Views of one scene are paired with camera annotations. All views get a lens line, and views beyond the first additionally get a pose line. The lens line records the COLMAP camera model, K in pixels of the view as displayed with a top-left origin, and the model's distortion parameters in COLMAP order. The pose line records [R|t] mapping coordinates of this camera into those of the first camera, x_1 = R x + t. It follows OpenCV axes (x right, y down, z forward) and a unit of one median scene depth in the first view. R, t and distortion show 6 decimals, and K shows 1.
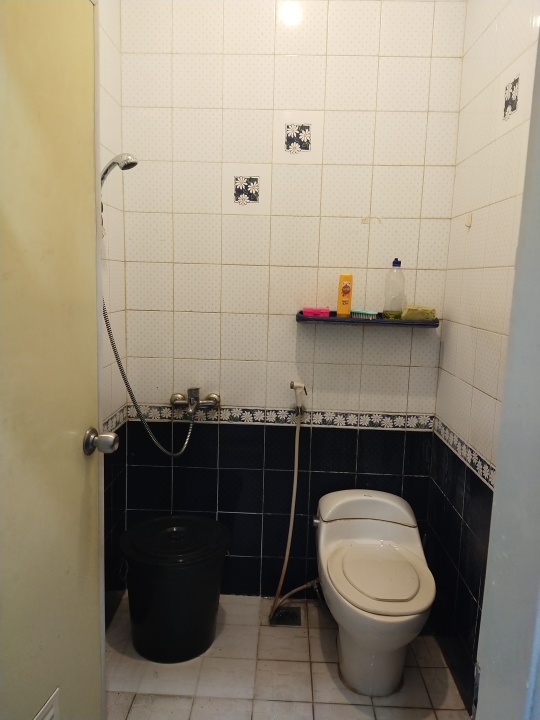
lens RADIAL K [[534.6, 0, 270.0], [0, 534.6, 360.0], [0, 0, 1]] dist [0.066125, -0.089325]
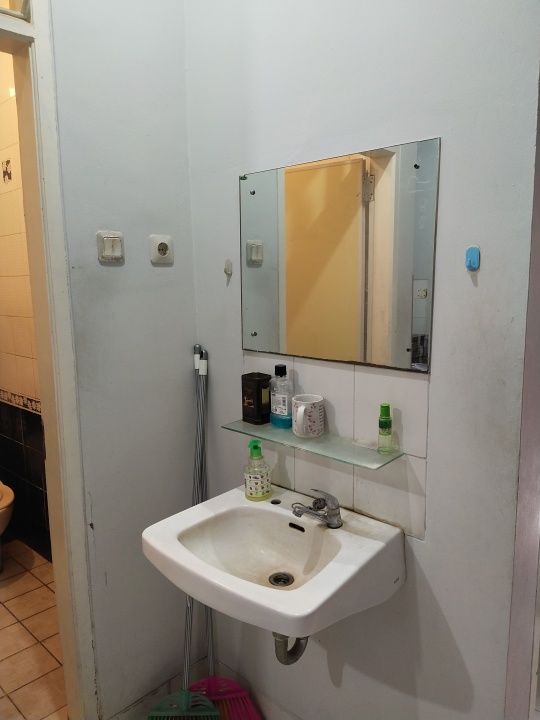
lens RADIAL K [[534.6, 0, 270.0], [0, 534.6, 360.0], [0, 0, 1]] dist [0.066125, -0.089325]
pose [[0.666121, -0.151081, 0.730381, -0.221687], [0.150306, 0.986370, 0.066951, 0.059686], [-0.730541, 0.065184, 0.679750, -0.475124]]
